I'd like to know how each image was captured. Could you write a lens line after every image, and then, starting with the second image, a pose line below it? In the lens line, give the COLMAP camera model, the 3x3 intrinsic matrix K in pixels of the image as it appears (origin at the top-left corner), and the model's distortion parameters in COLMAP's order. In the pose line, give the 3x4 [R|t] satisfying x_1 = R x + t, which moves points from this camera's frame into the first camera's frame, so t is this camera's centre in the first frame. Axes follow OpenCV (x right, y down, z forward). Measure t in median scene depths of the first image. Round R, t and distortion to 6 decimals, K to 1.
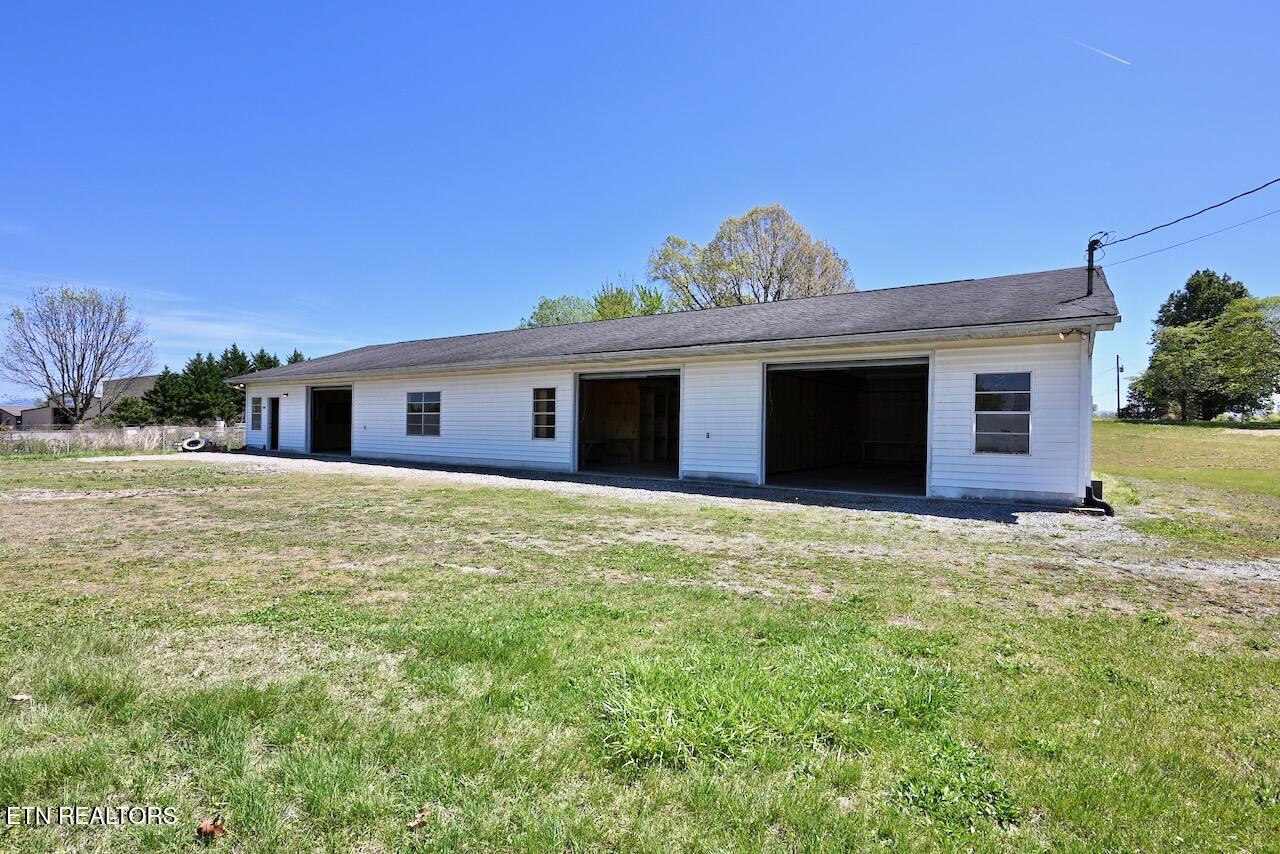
lens RADIAL K [[649.9, 0, 640.0], [0, 649.9, 427.0], [0, 0, 1]] dist [-0.004945, -0.000827]
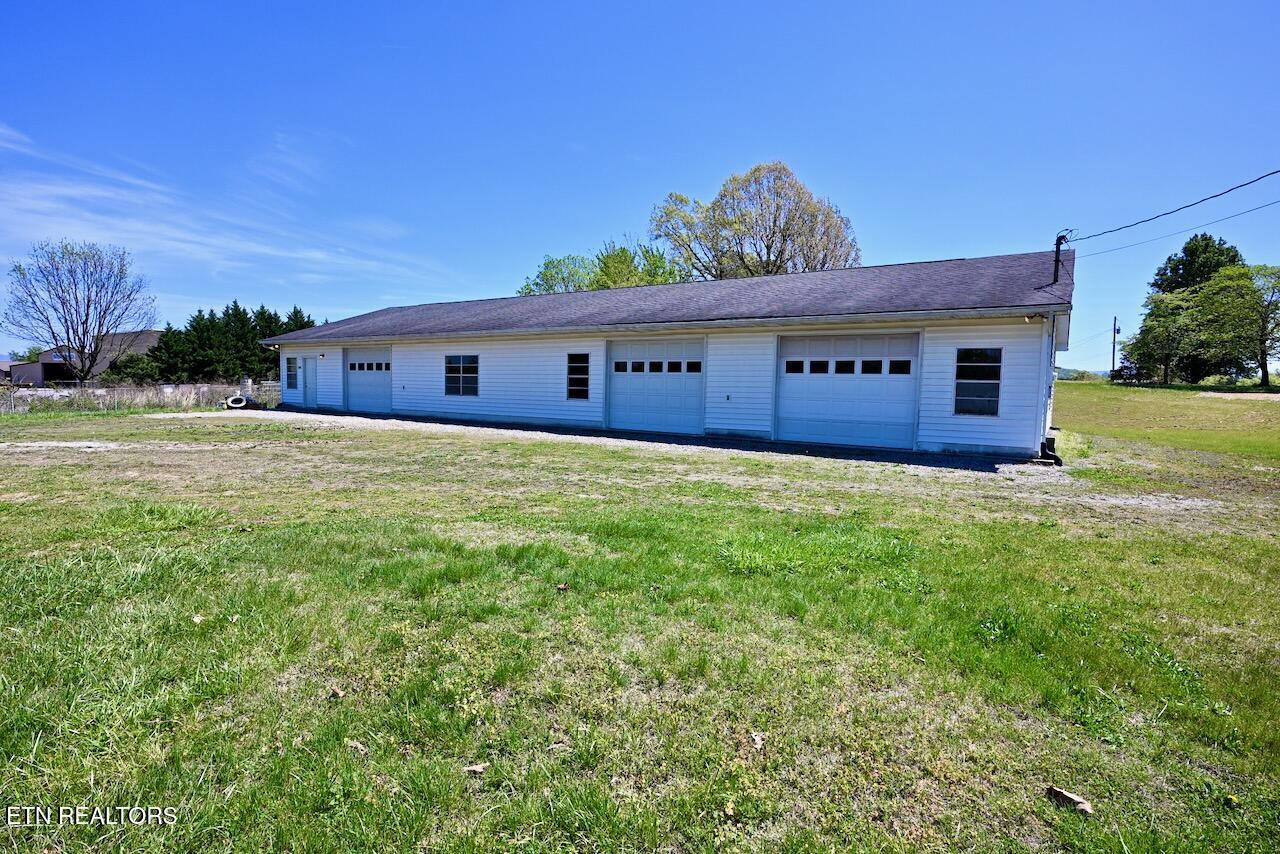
lens RADIAL K [[667.7, 0, 640.0], [0, 667.7, 427.0], [0, 0, 1]] dist [-0.004102, -0.000054]
pose [[0.999920, 0.004518, 0.011800, -0.035371], [-0.005262, 0.997952, 0.063752, -0.005362], [-0.011488, -0.063809, 0.997896, -0.099247]]
